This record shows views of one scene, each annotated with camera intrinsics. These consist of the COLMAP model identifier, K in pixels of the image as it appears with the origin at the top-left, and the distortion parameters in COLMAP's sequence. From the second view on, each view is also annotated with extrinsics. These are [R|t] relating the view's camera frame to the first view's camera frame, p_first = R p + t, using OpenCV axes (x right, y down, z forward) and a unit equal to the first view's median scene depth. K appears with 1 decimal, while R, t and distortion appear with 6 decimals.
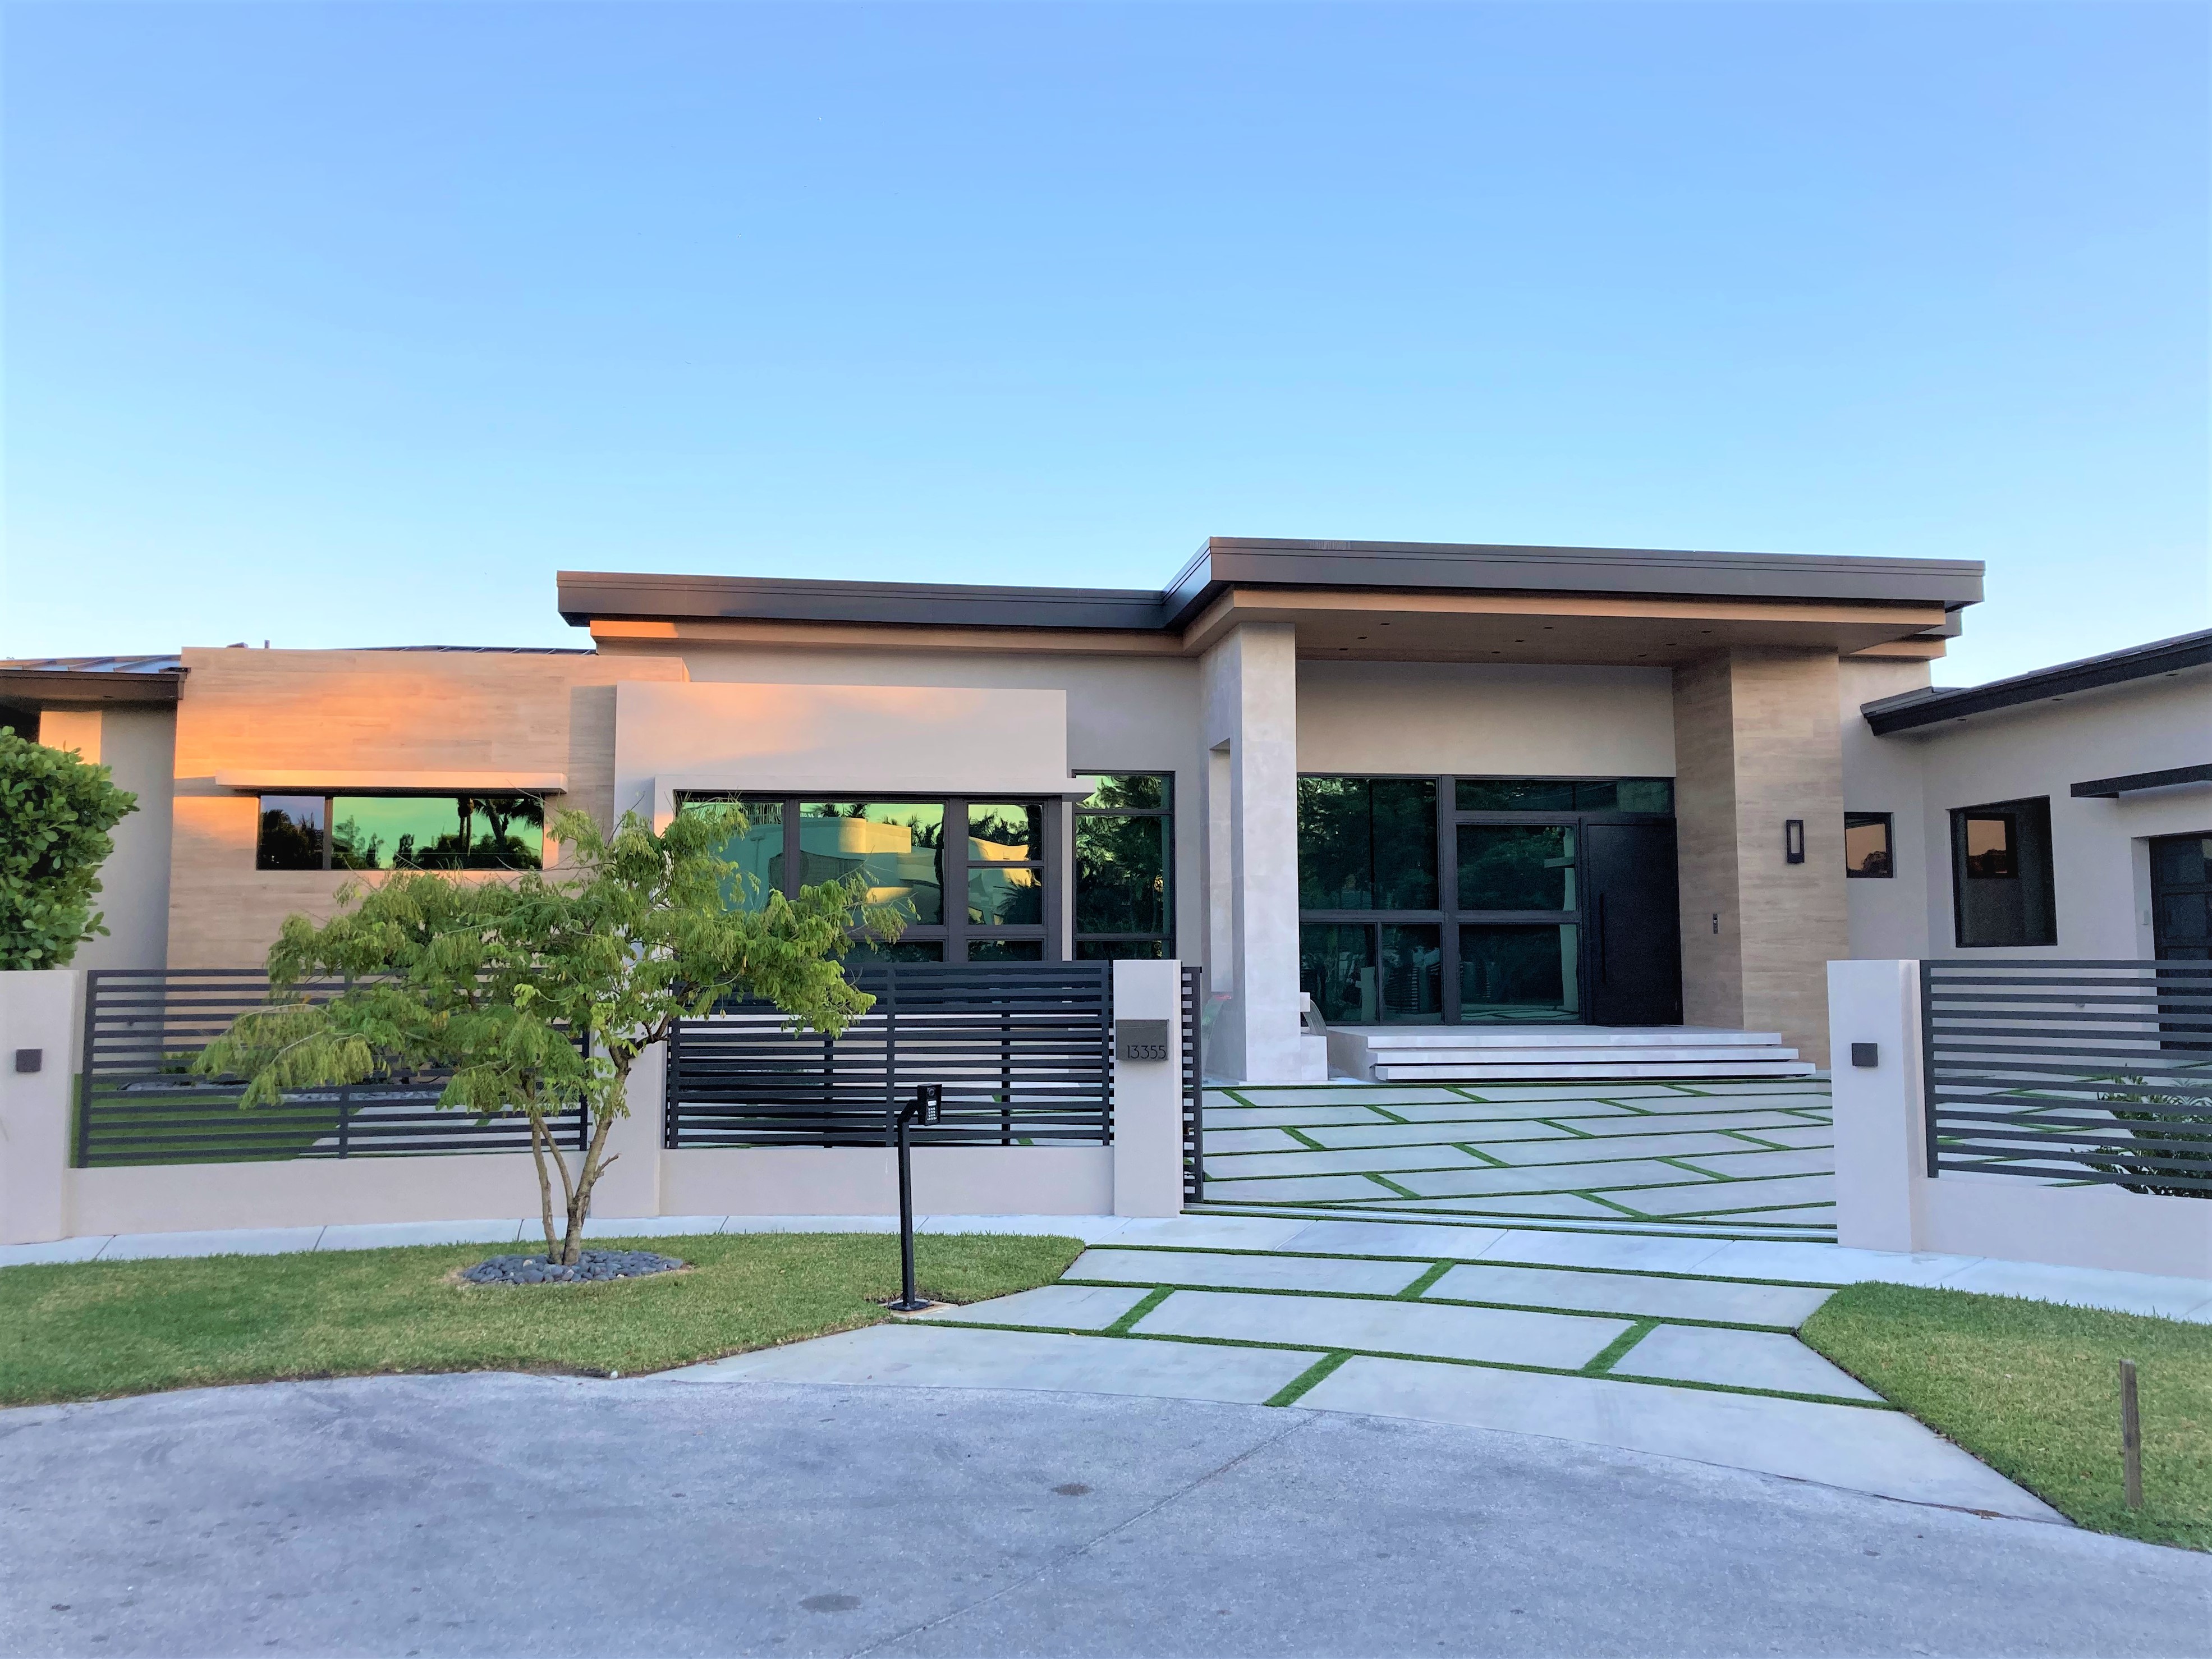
lens RADIAL K [[1808.4, 0, 1115.4], [0, 1808.4, 816.6], [0, 0, 1]] dist [0.009832, -0.003597]
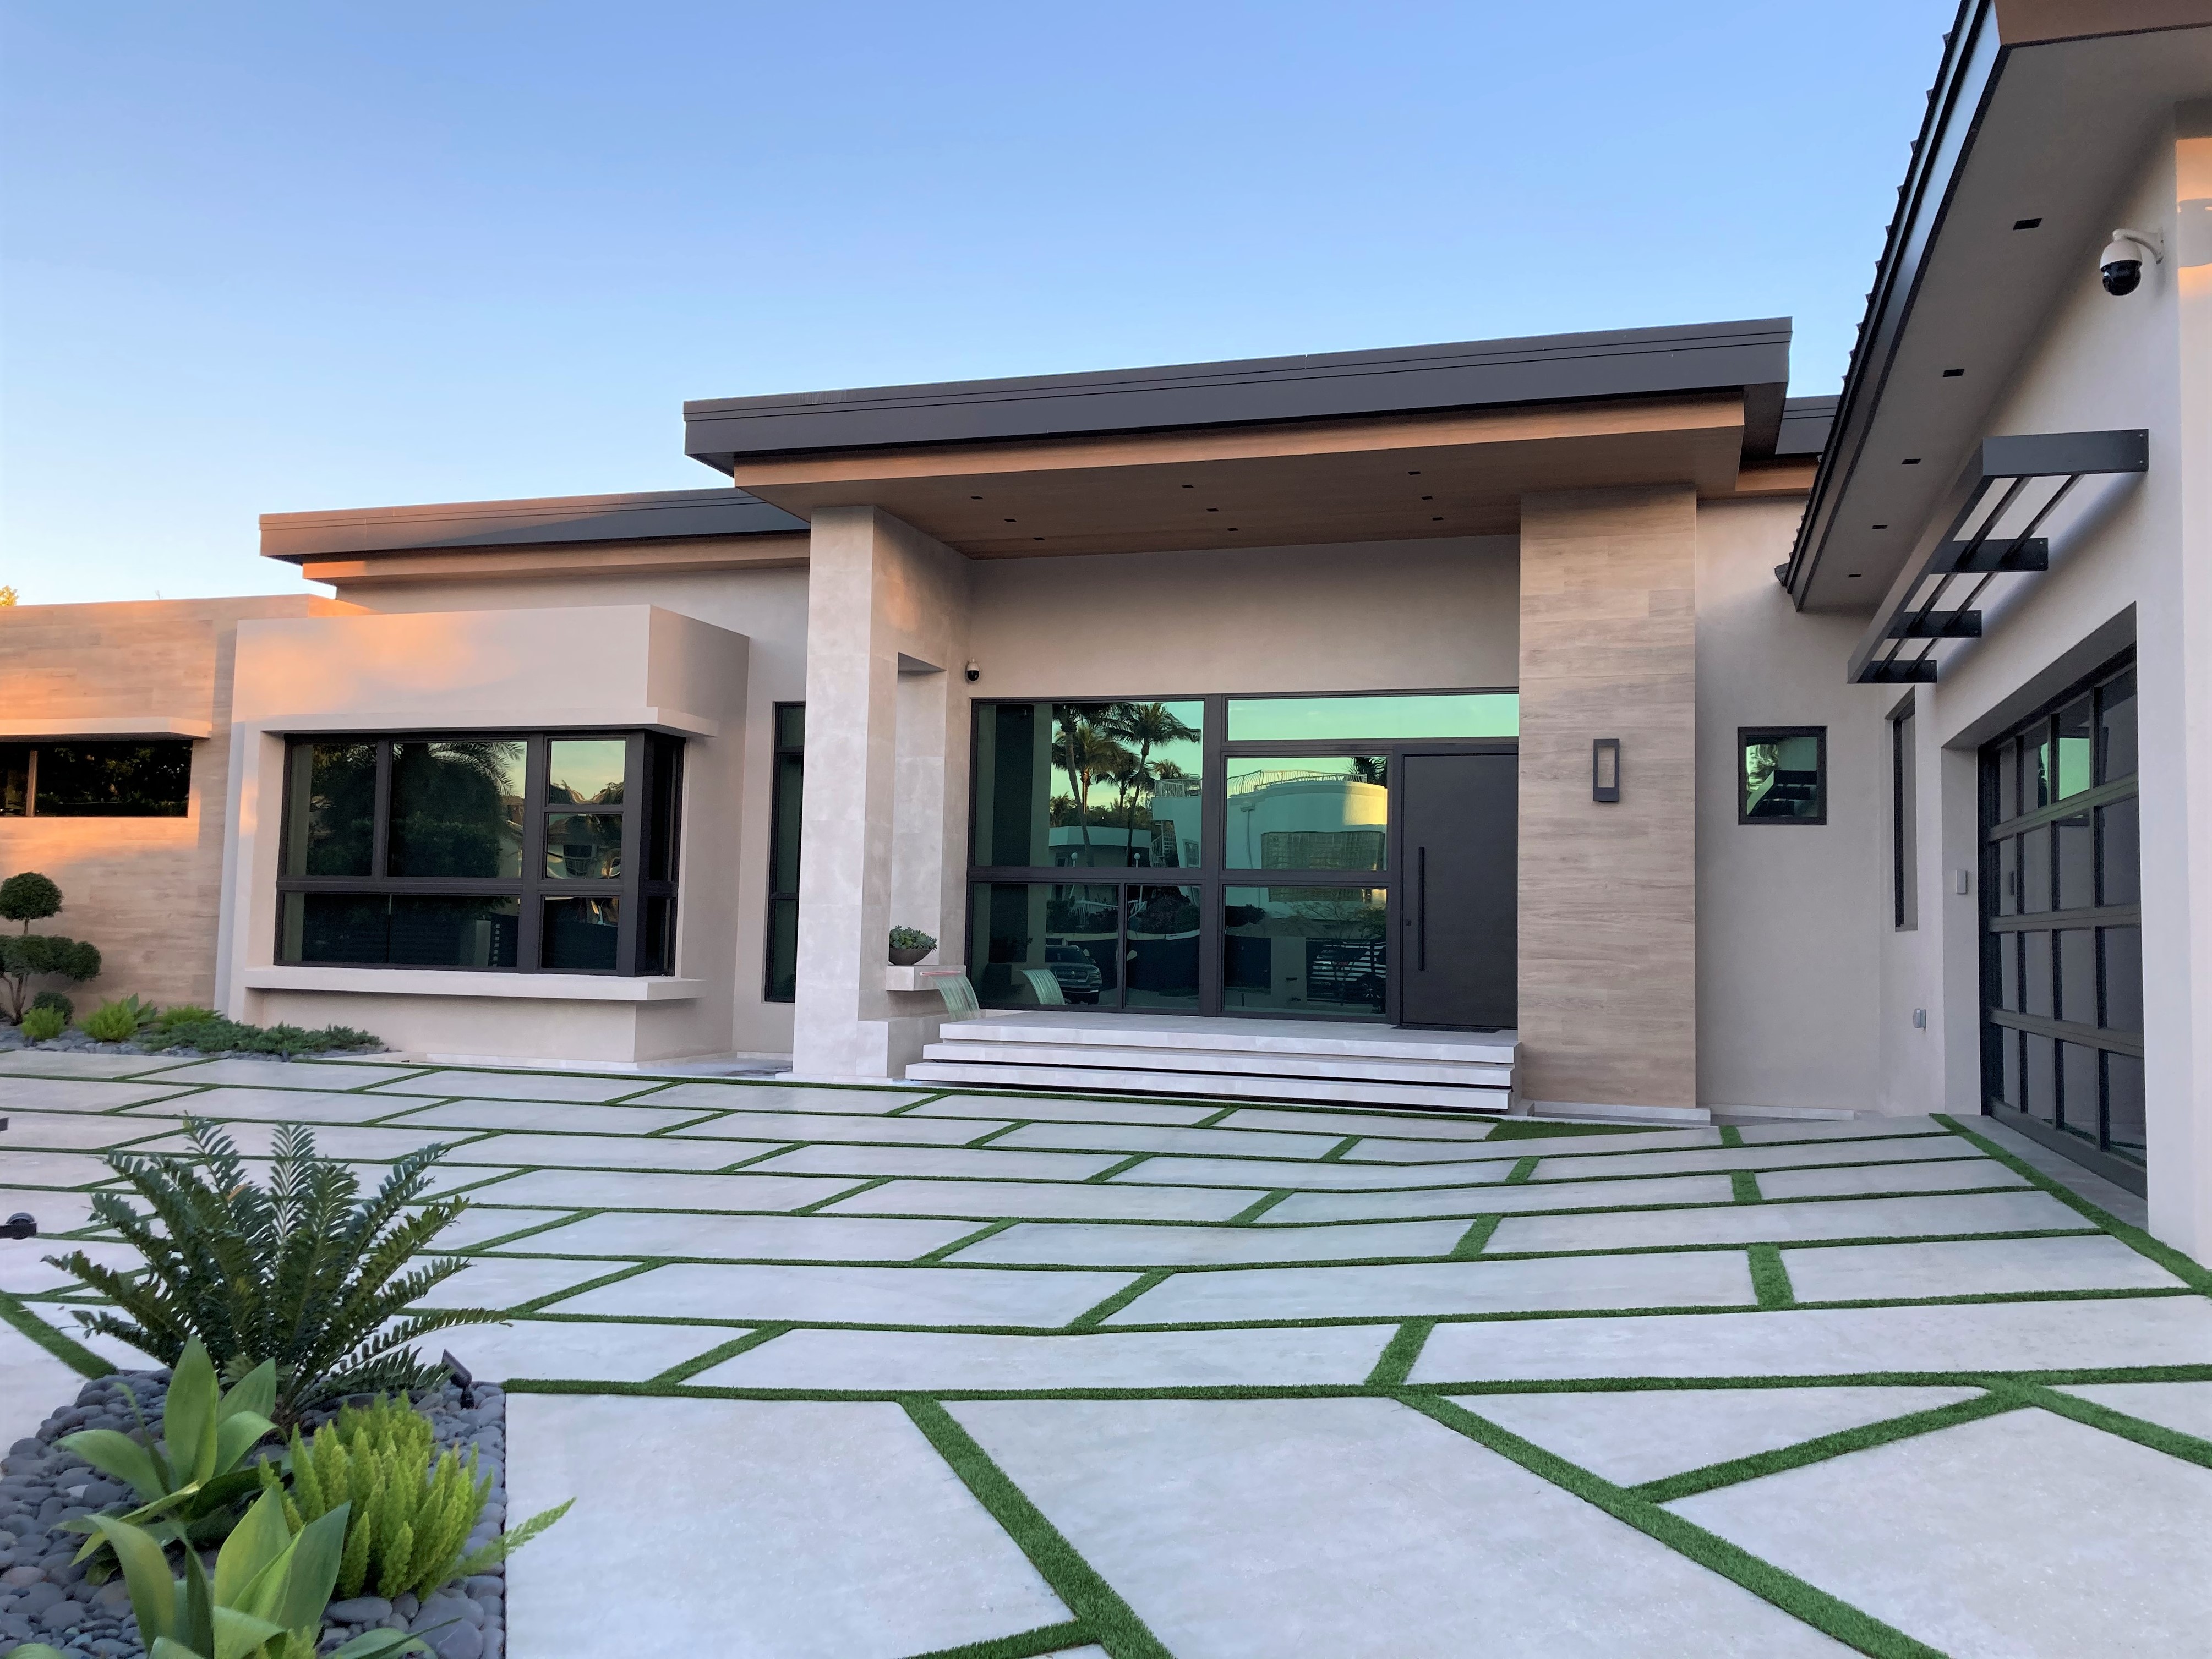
lens RADIAL K [[1808.1, 0, 1107.7], [0, 1808.1, 838.0], [0, 0, 1]] dist [0.009832, -0.003597]
pose [[0.900721, -0.000817, -0.434398, 0.502572], [0.010679, 0.999738, 0.020262, 0.023323], [0.434268, -0.022890, 0.900493, 0.300673]]
